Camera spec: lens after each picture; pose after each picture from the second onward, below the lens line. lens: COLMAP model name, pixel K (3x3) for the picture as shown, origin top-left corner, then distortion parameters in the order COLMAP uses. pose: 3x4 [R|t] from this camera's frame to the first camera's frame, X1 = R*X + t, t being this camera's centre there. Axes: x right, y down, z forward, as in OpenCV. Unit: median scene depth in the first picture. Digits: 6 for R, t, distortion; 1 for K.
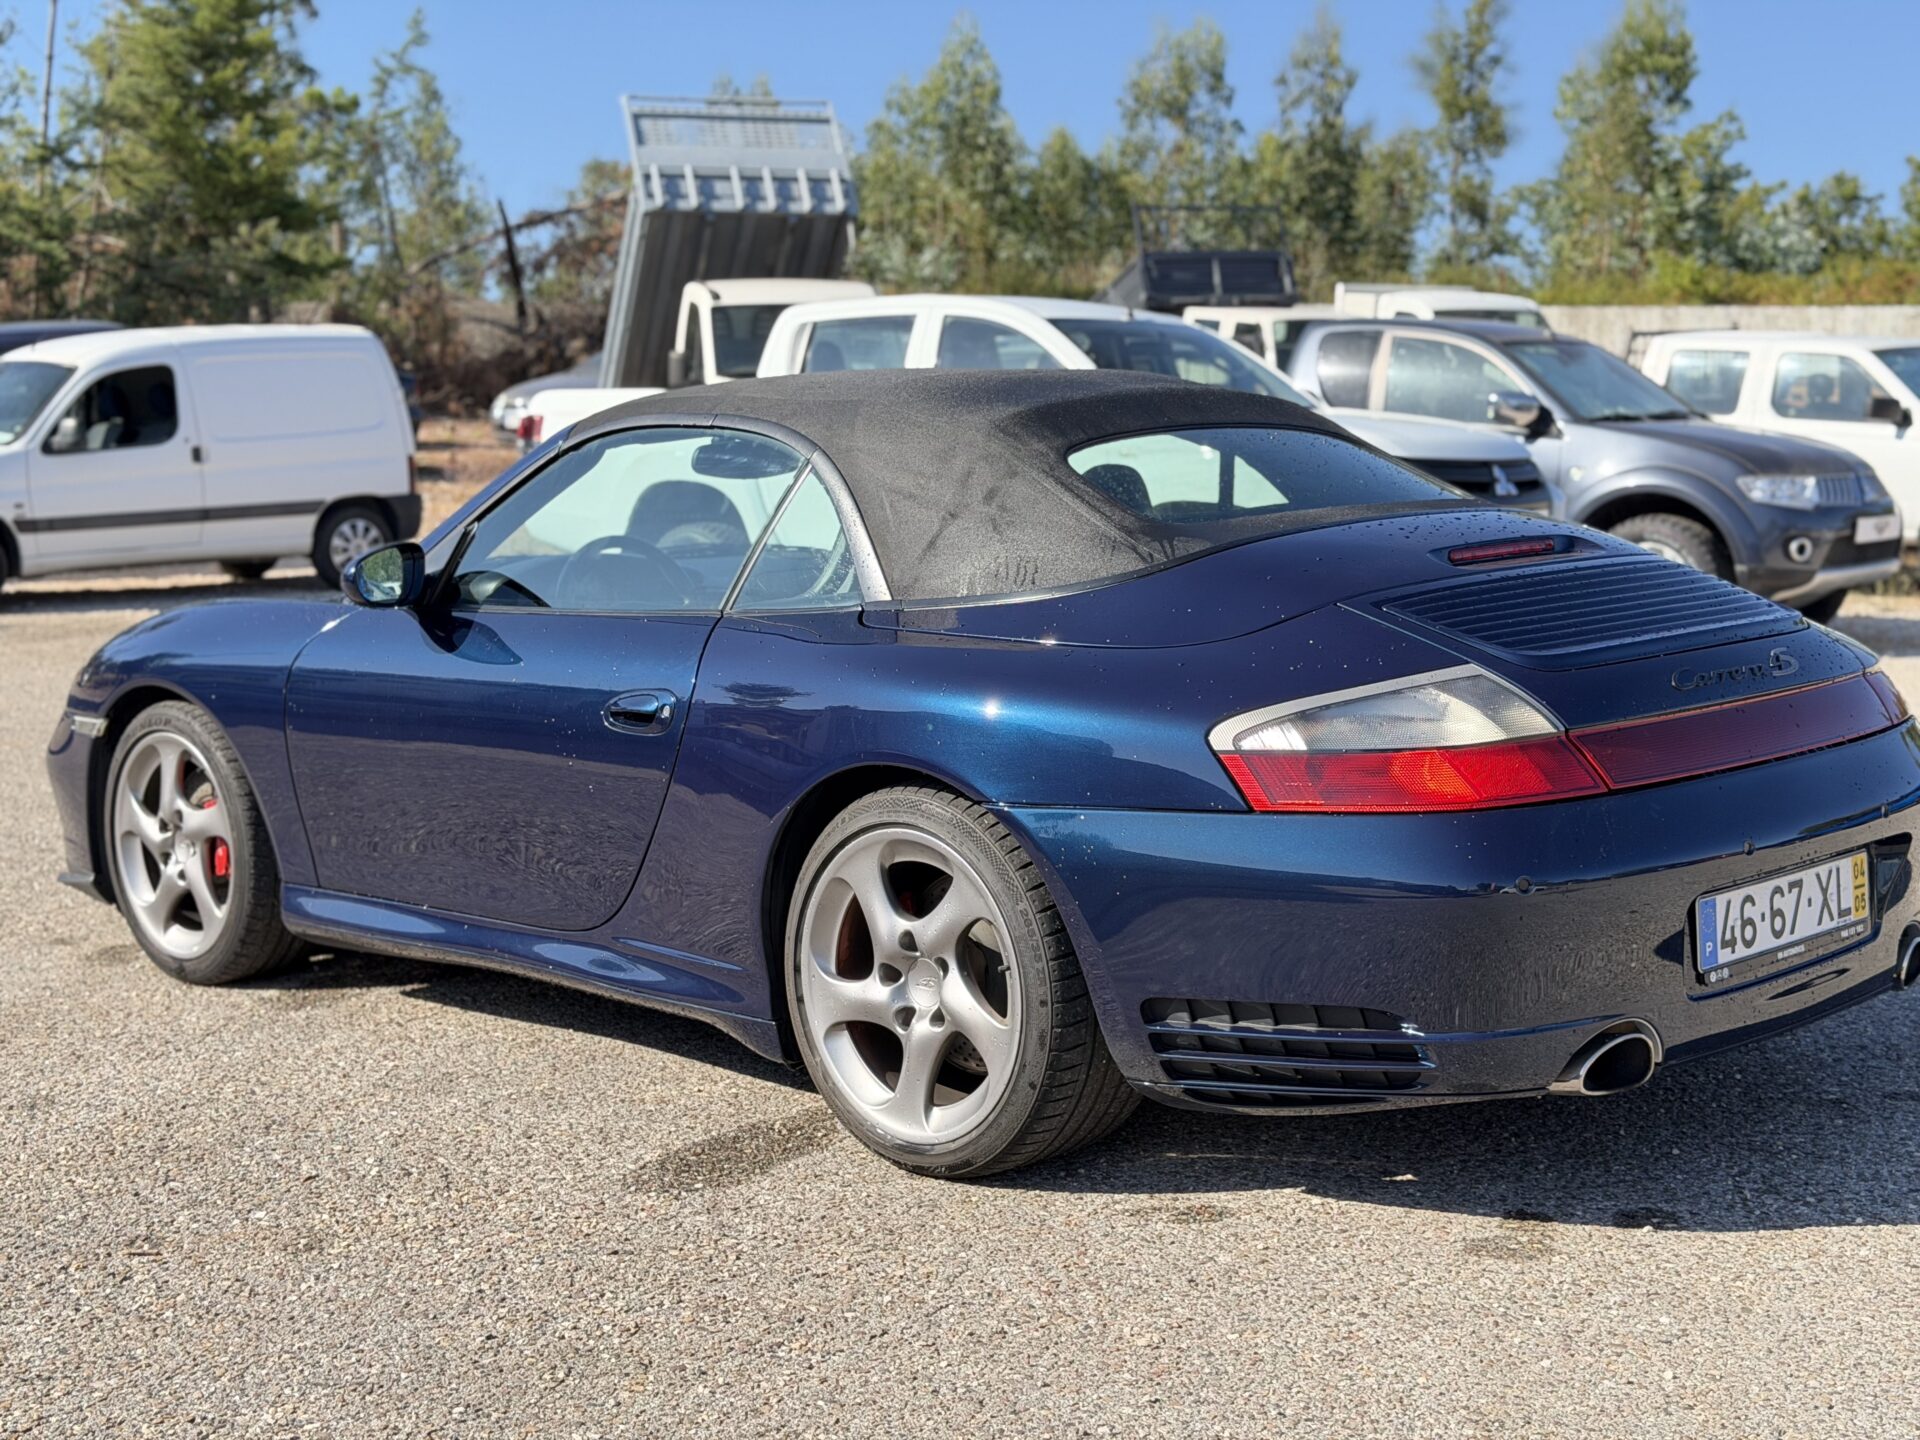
lens RADIAL K [[2631.3, 0, 943.7], [0, 2631.3, 741.1], [0, 0, 1]] dist [0.131971, -0.037422]
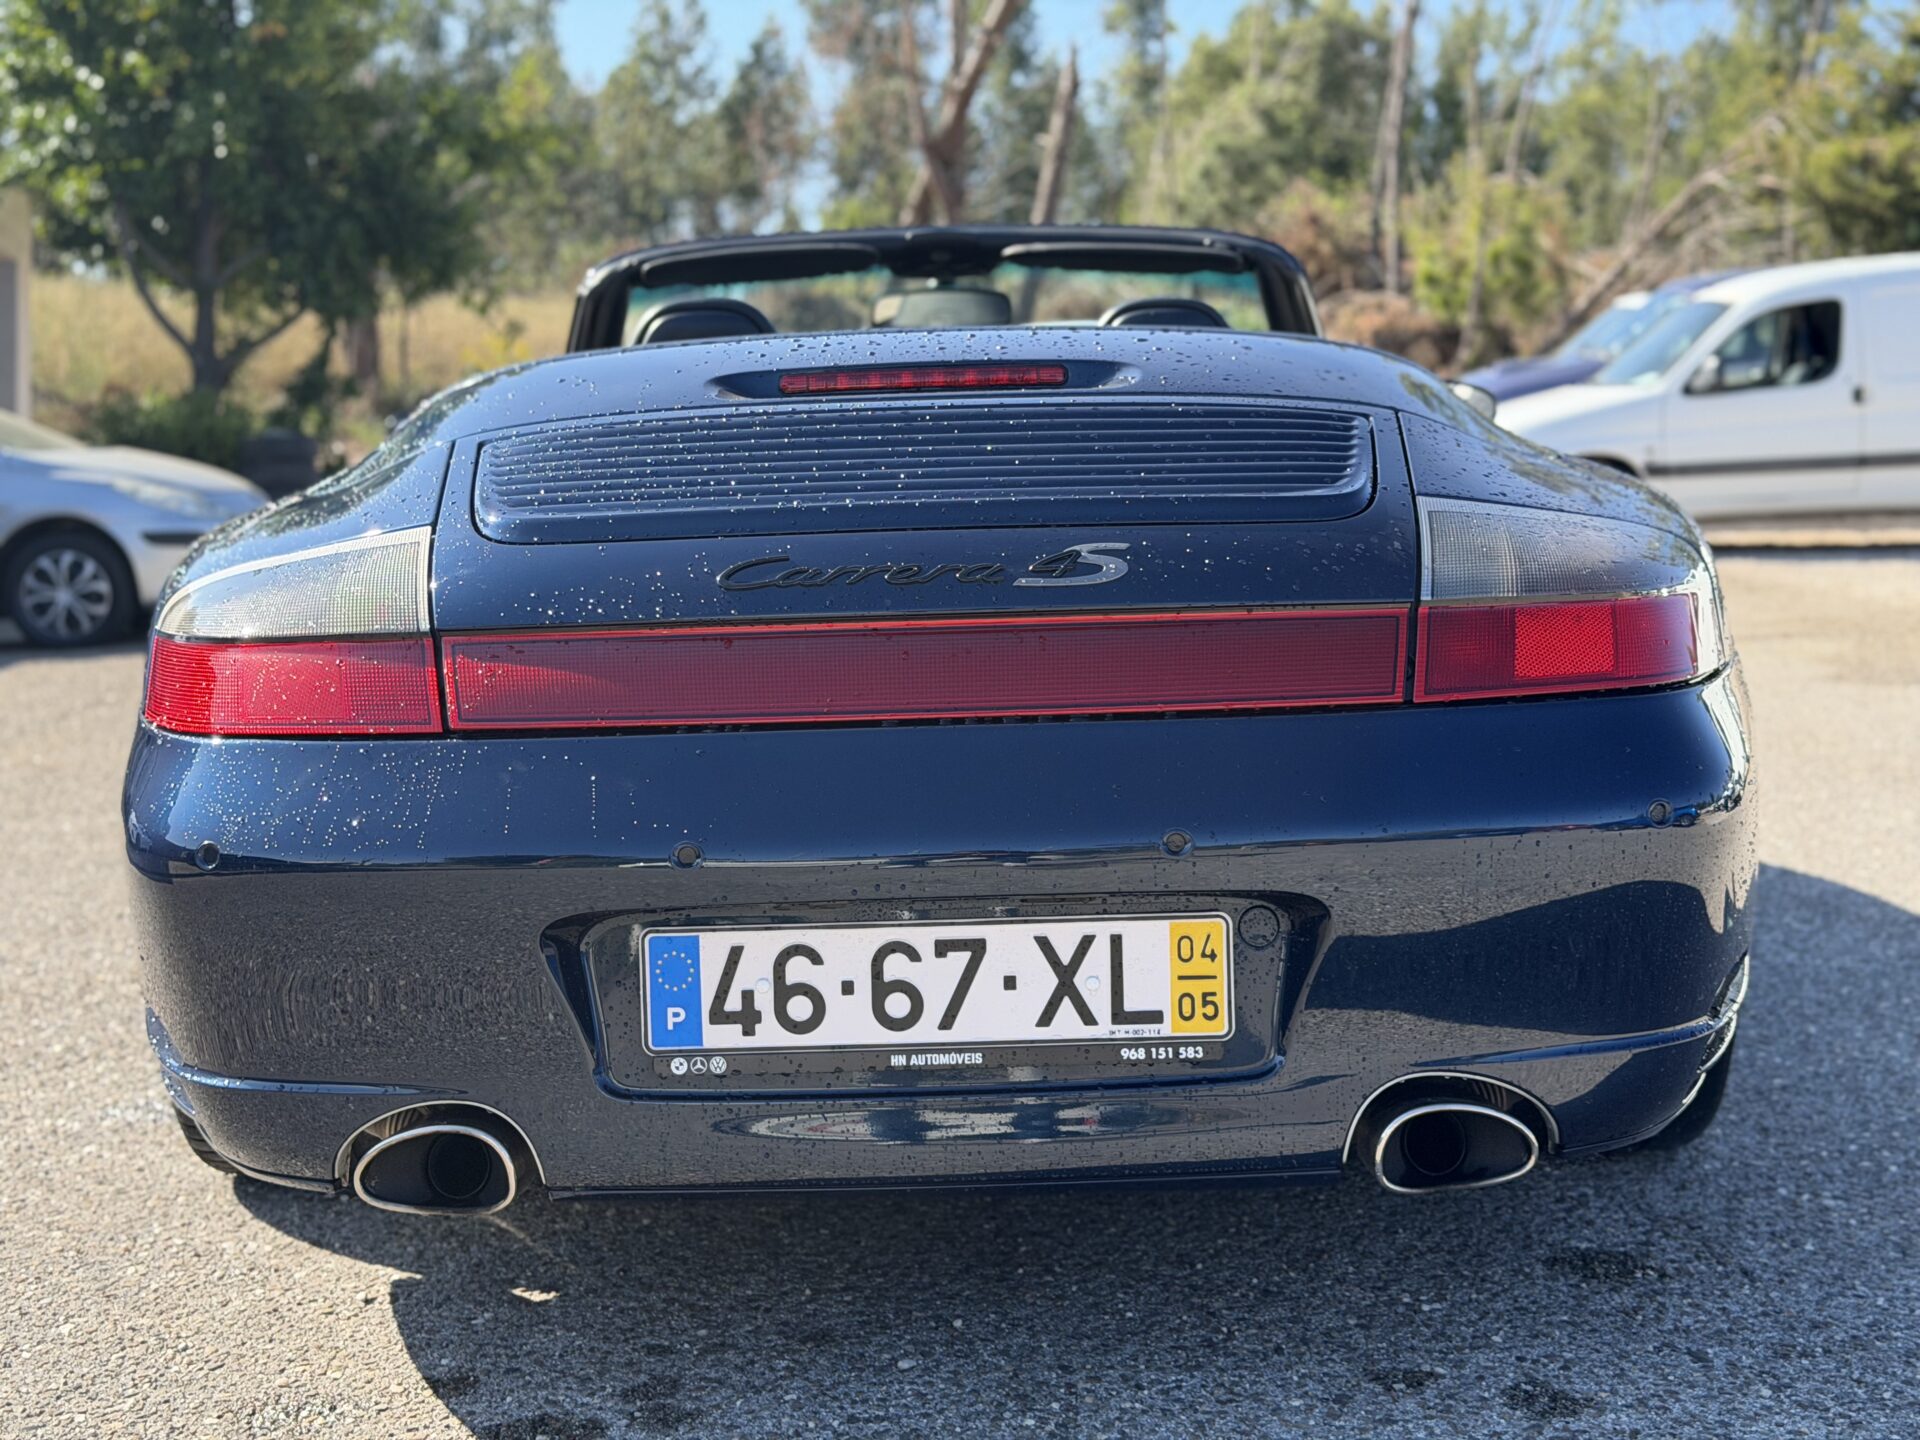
lens RADIAL K [[2631.3, 0, 943.7], [0, 2631.3, 741.1], [0, 0, 1]] dist [0.131971, -0.037422]
pose [[0.703124, 0.089583, -0.705402, 0.236138], [-0.083264, 0.995580, 0.043439, -0.004883], [0.706176, 0.028191, 0.707475, 0.195932]]
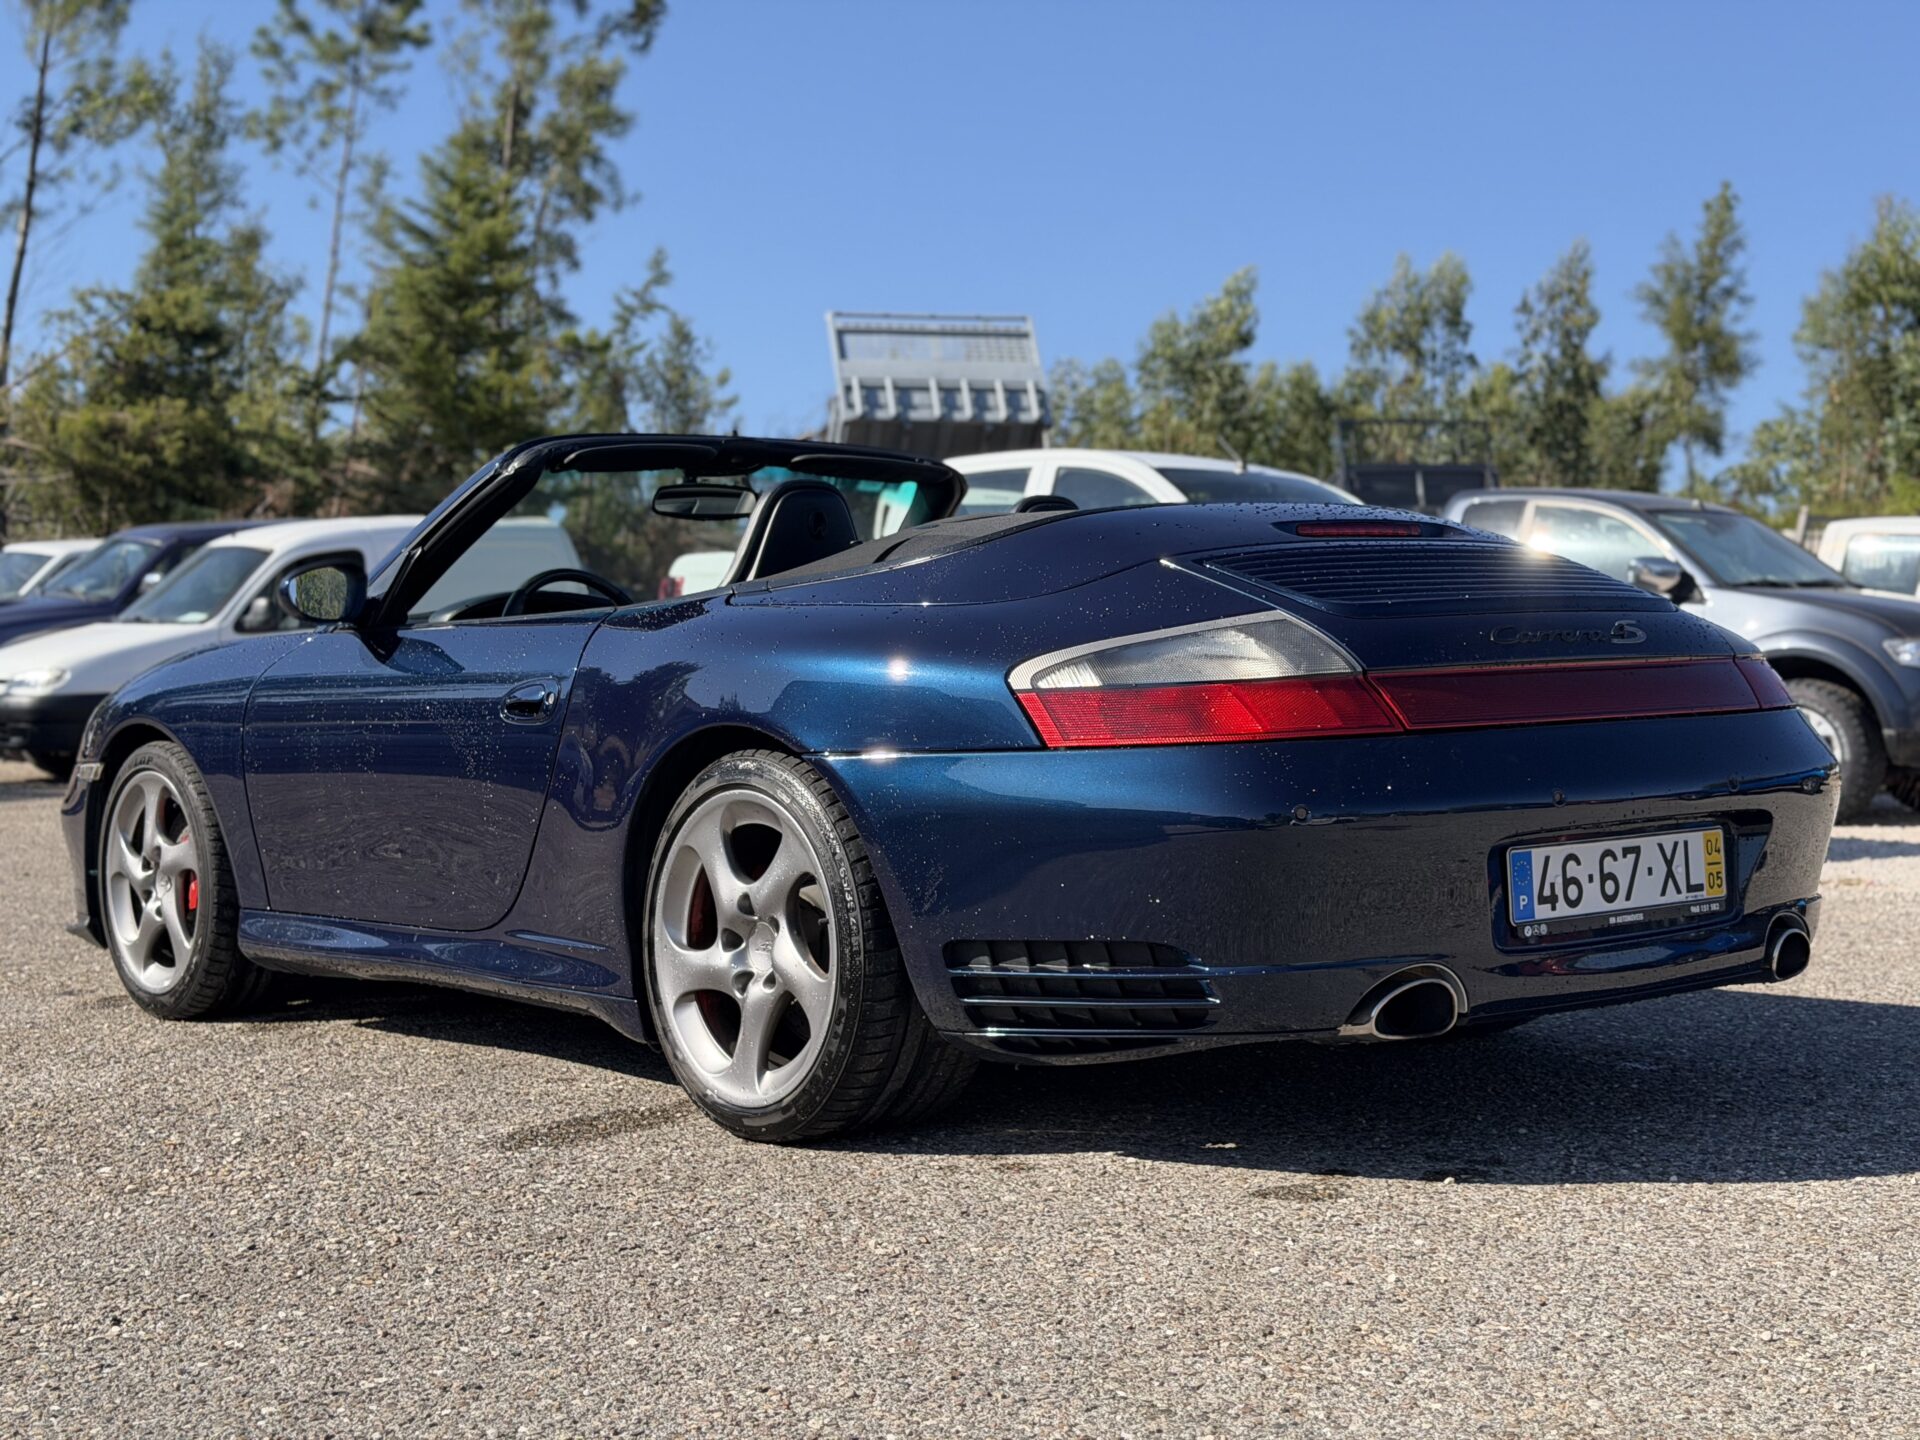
lens RADIAL K [[2633.8, 0, 960.0], [0, 2633.8, 720.0], [0, 0, 1]] dist [0.145452, -0.089826]
pose [[0.996001, 0.006780, -0.089088, 0.052929], [-0.015596, 0.995001, -0.098637, 0.035126], [0.087974, 0.099632, 0.991128, 0.001454]]
